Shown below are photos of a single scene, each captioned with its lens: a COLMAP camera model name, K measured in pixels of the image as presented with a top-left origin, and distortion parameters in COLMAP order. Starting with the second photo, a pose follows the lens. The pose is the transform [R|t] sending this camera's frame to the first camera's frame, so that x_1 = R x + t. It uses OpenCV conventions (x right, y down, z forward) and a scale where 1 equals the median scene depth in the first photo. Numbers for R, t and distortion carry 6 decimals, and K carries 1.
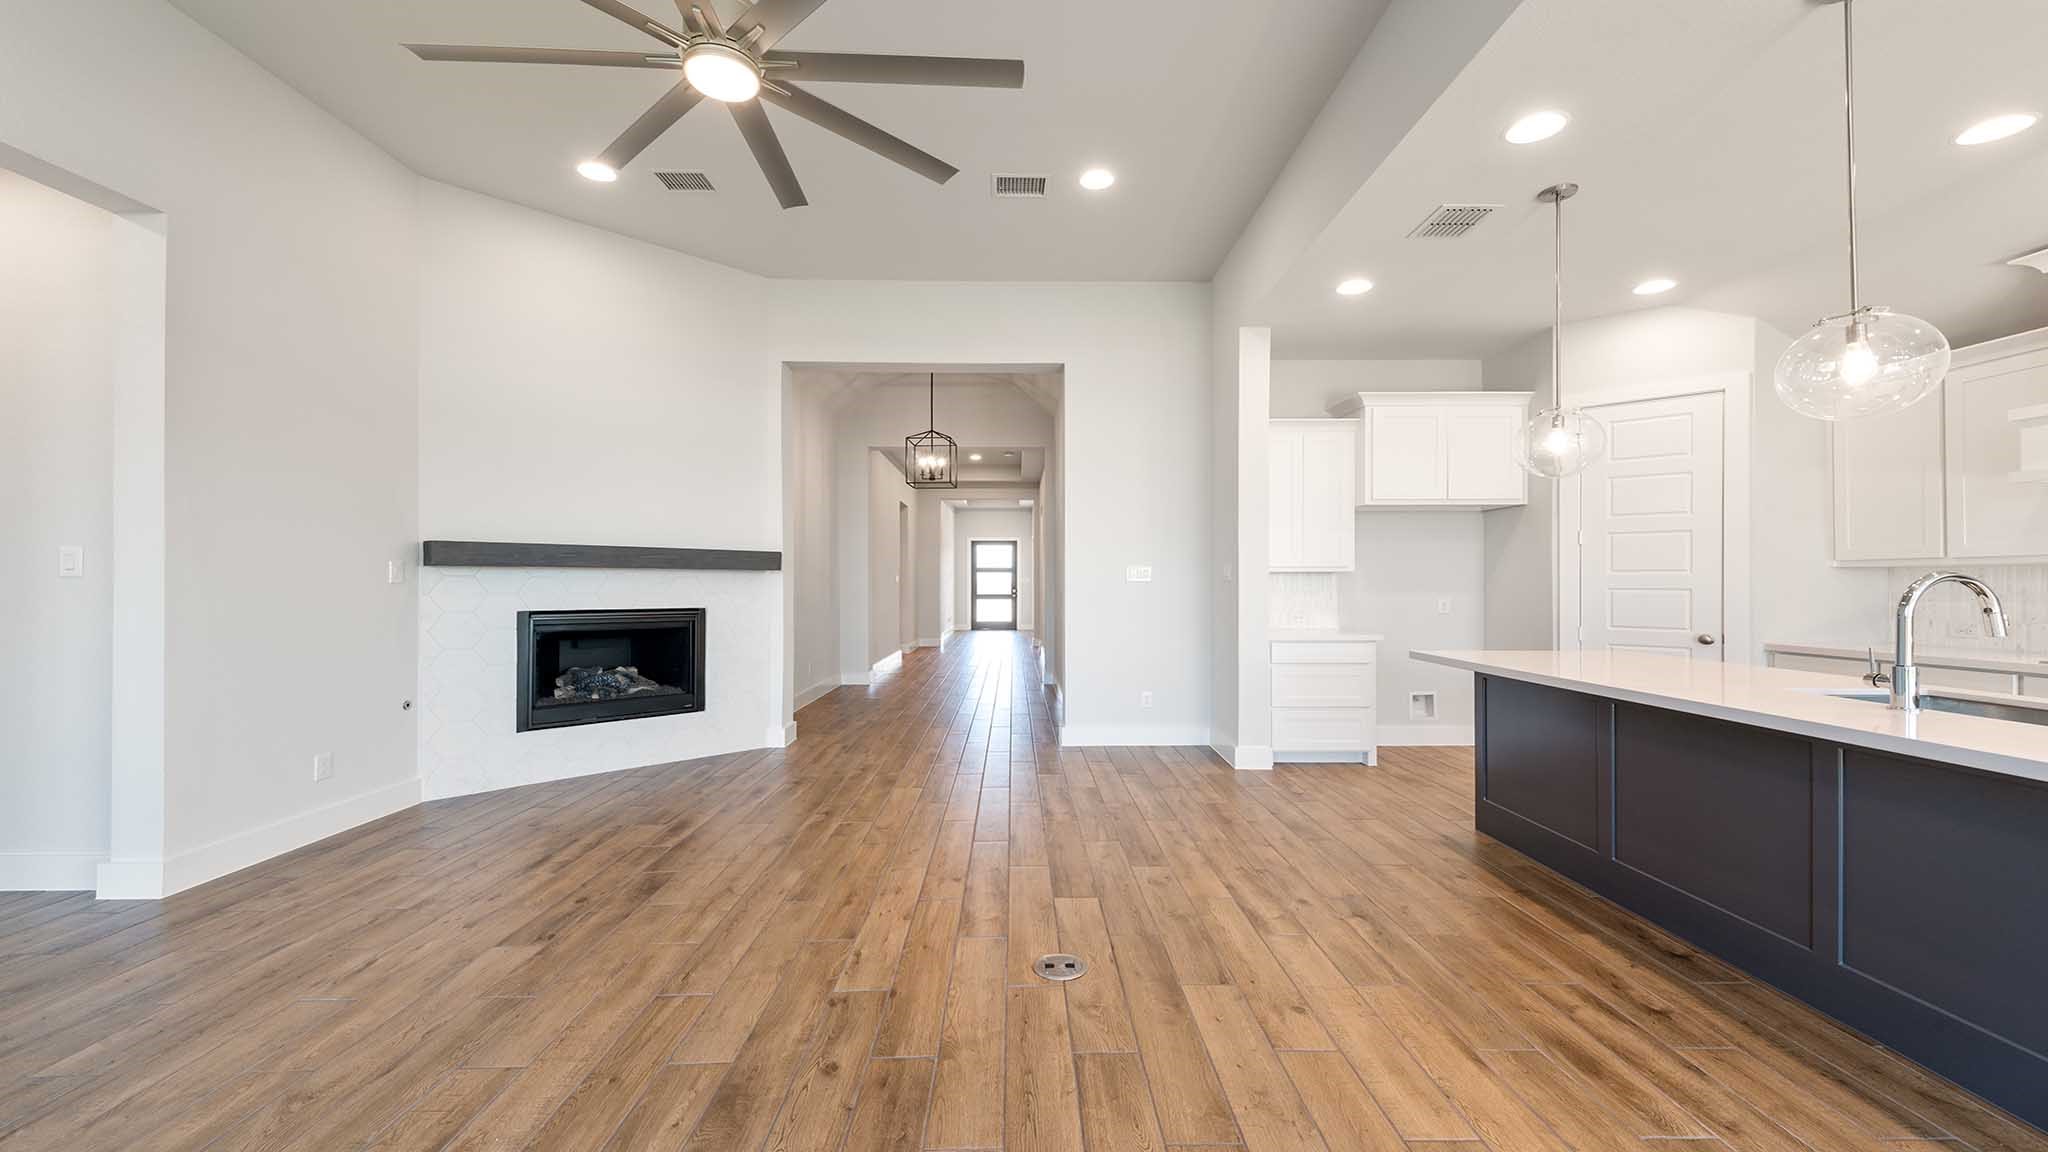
lens RADIAL K [[796.2, 0, 1029.7], [0, 796.2, 586.2], [0, 0, 1]] dist [0.003469, -0.000242]
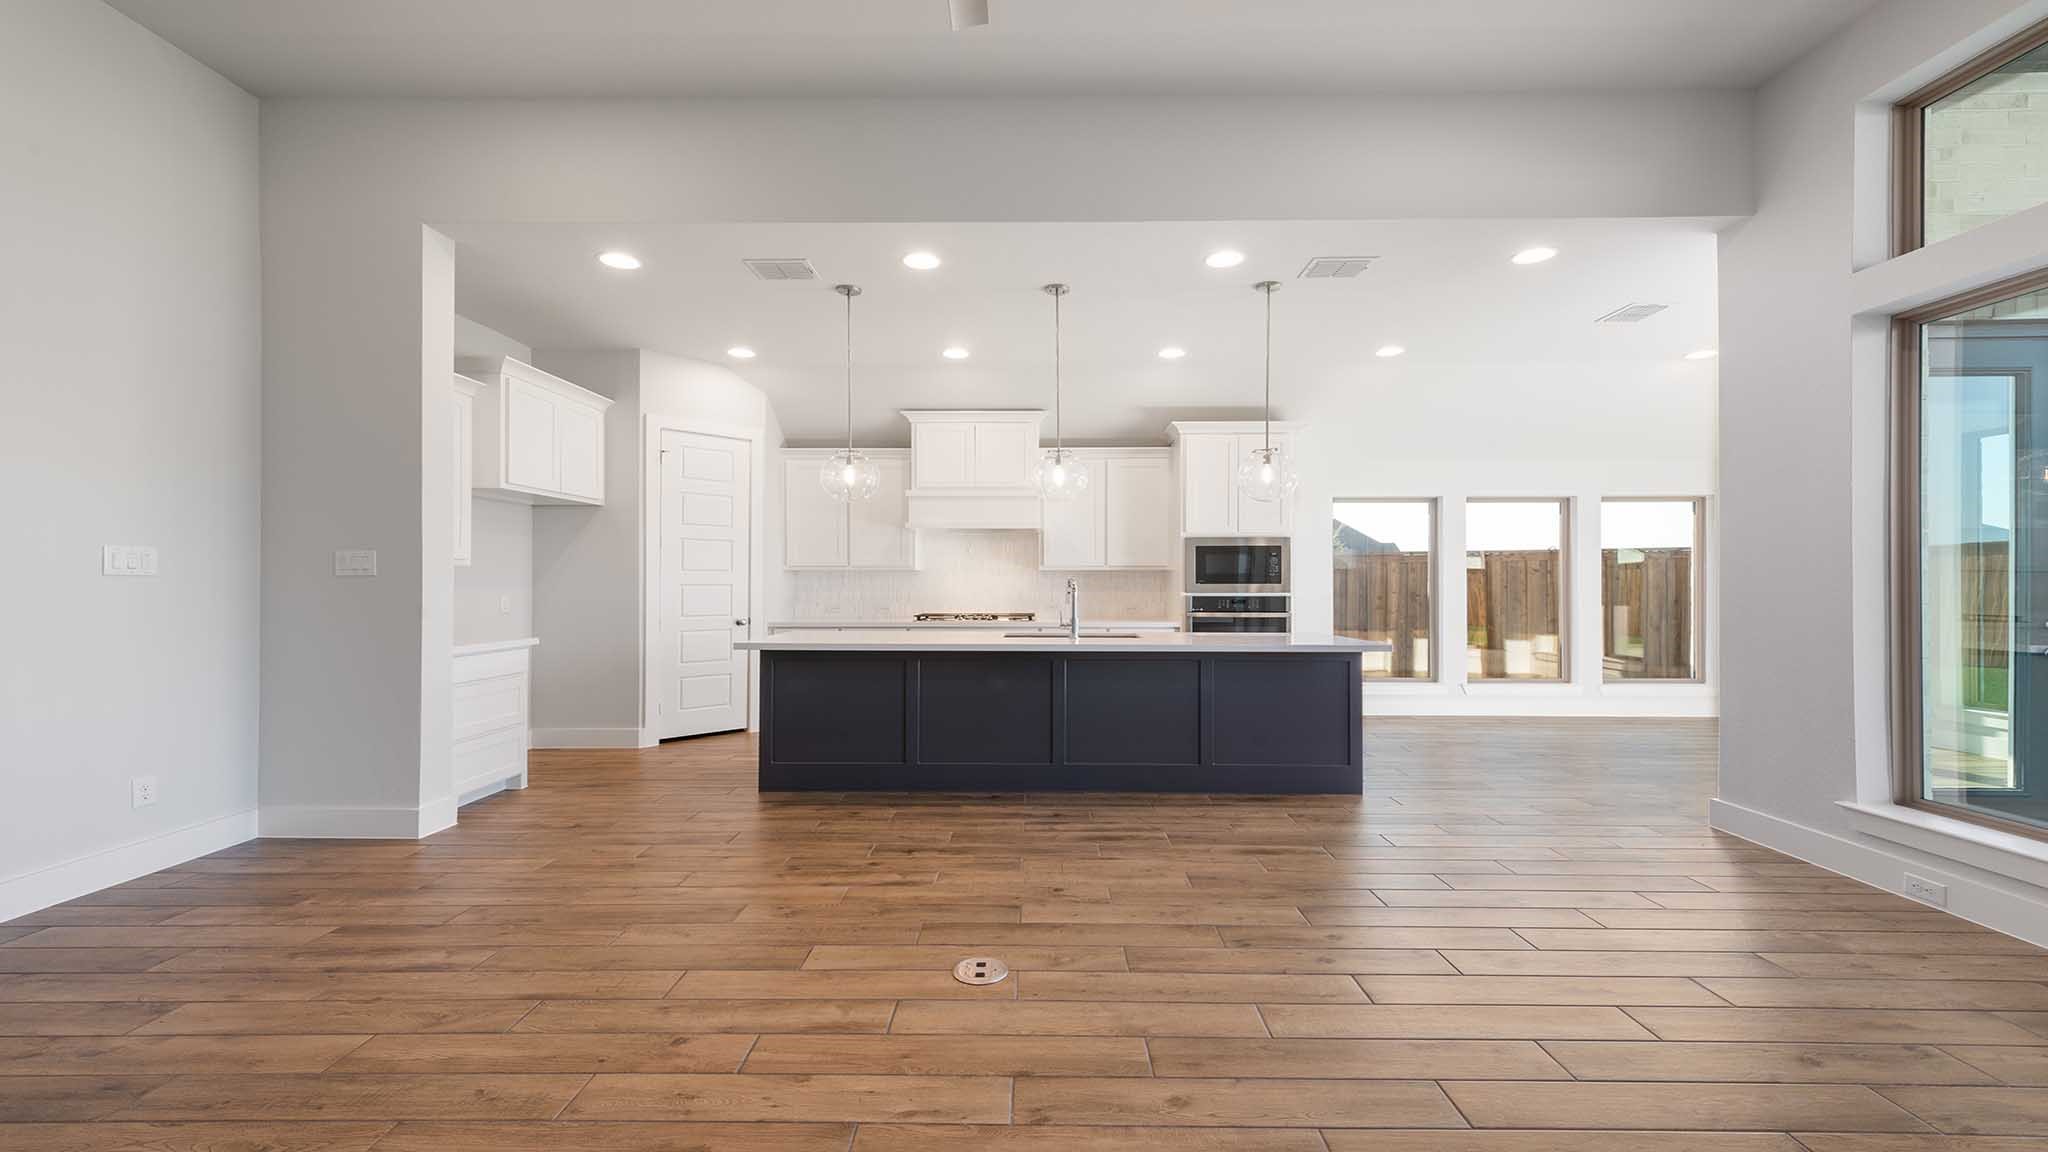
lens RADIAL K [[806.3, 0, 1024.0], [0, 806.3, 576.0], [0, 0, 1]] dist [0.002740, 0.000015]
pose [[0.034713, 0.006562, 0.999376, -0.776595], [0.002455, 0.999975, -0.006651, -0.000317], [-0.999394, 0.002685, 0.034696, 0.741823]]
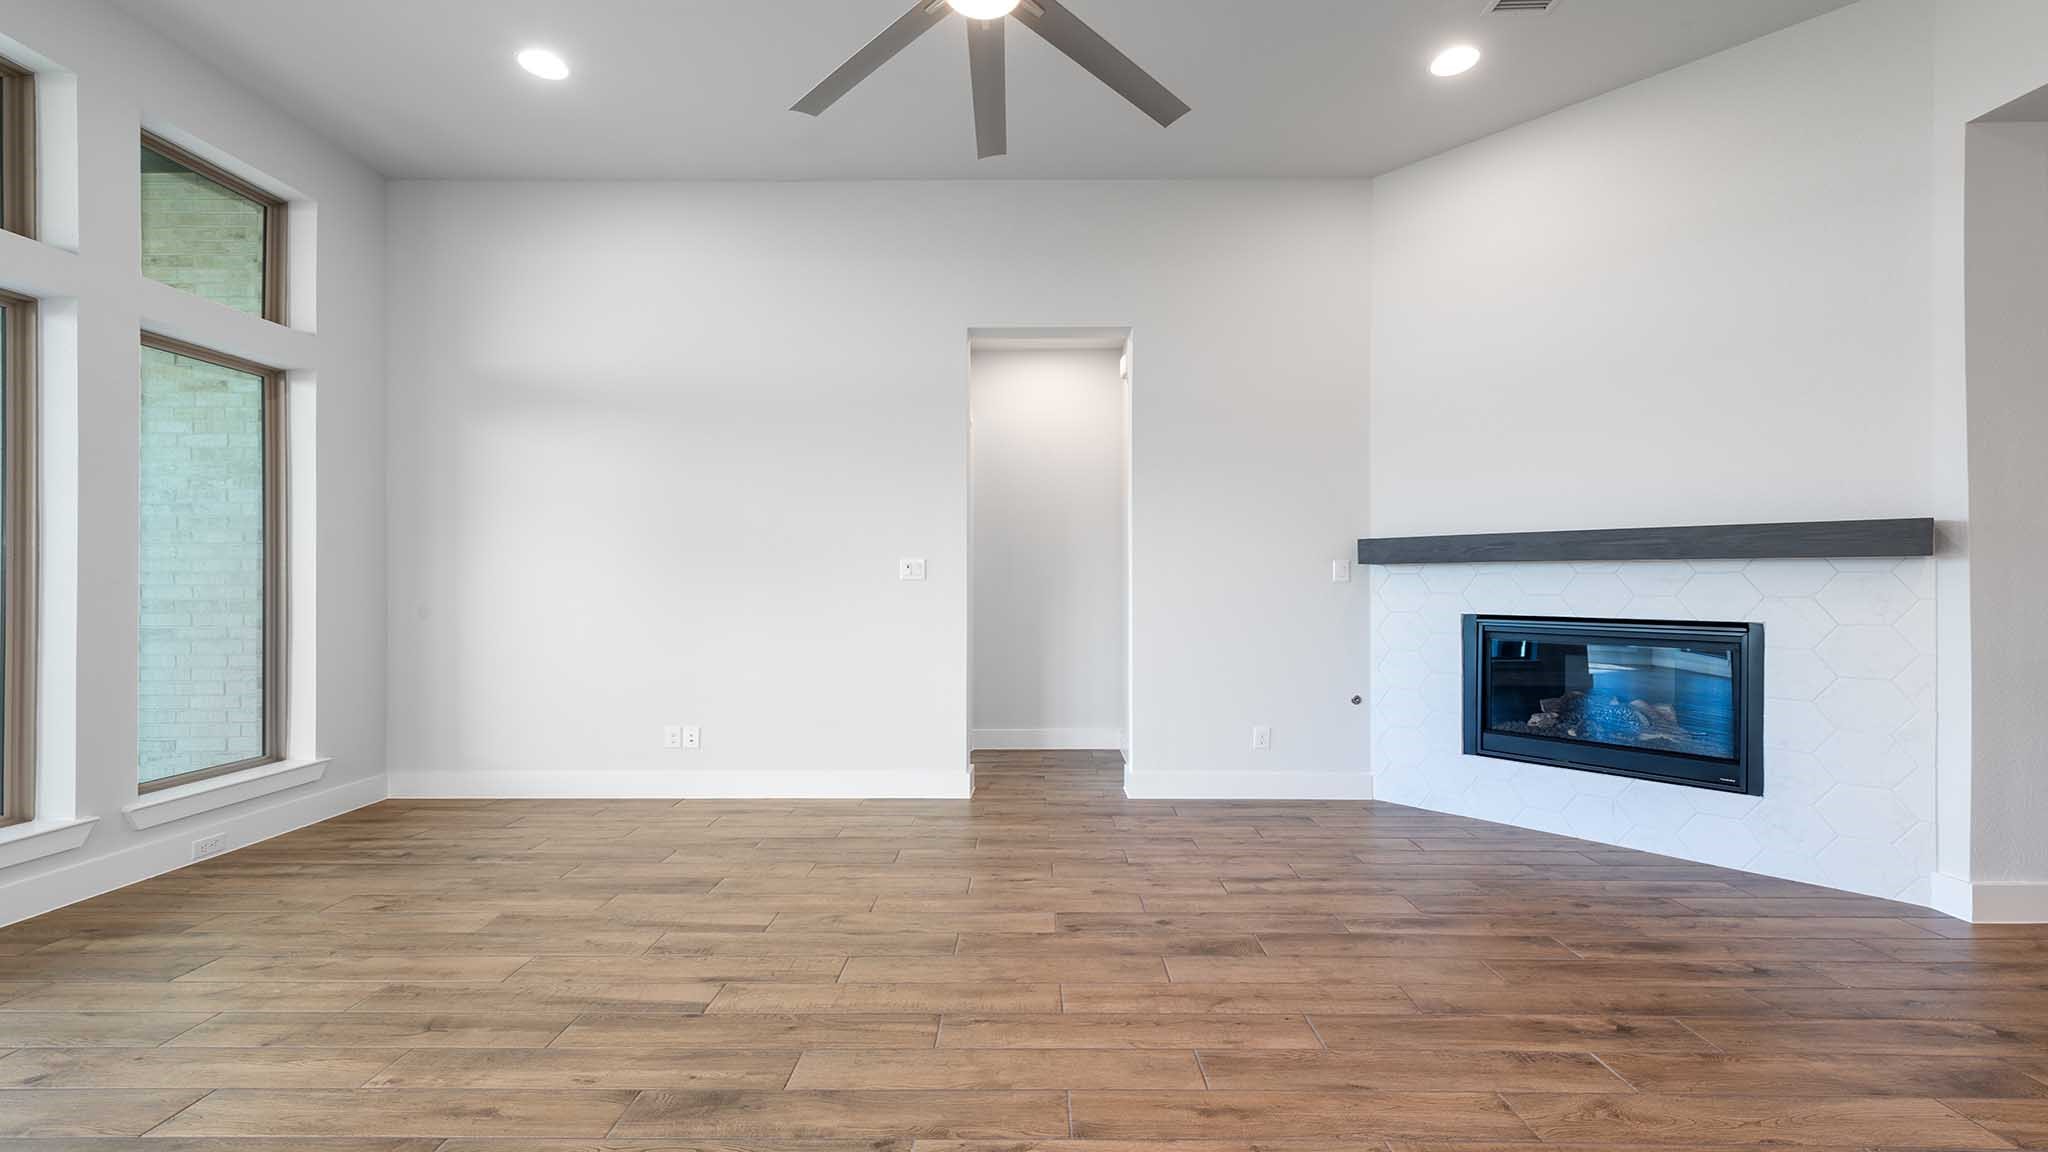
lens RADIAL K [[796.2, 0, 1029.7], [0, 796.2, 586.2], [0, 0, 1]] dist [0.003469, -0.000242]
pose [[-0.024738, 0.005898, -0.999677, 0.370671], [-0.003203, 0.999977, 0.005979, -0.003888], [0.999689, 0.003350, -0.024718, 0.866348]]
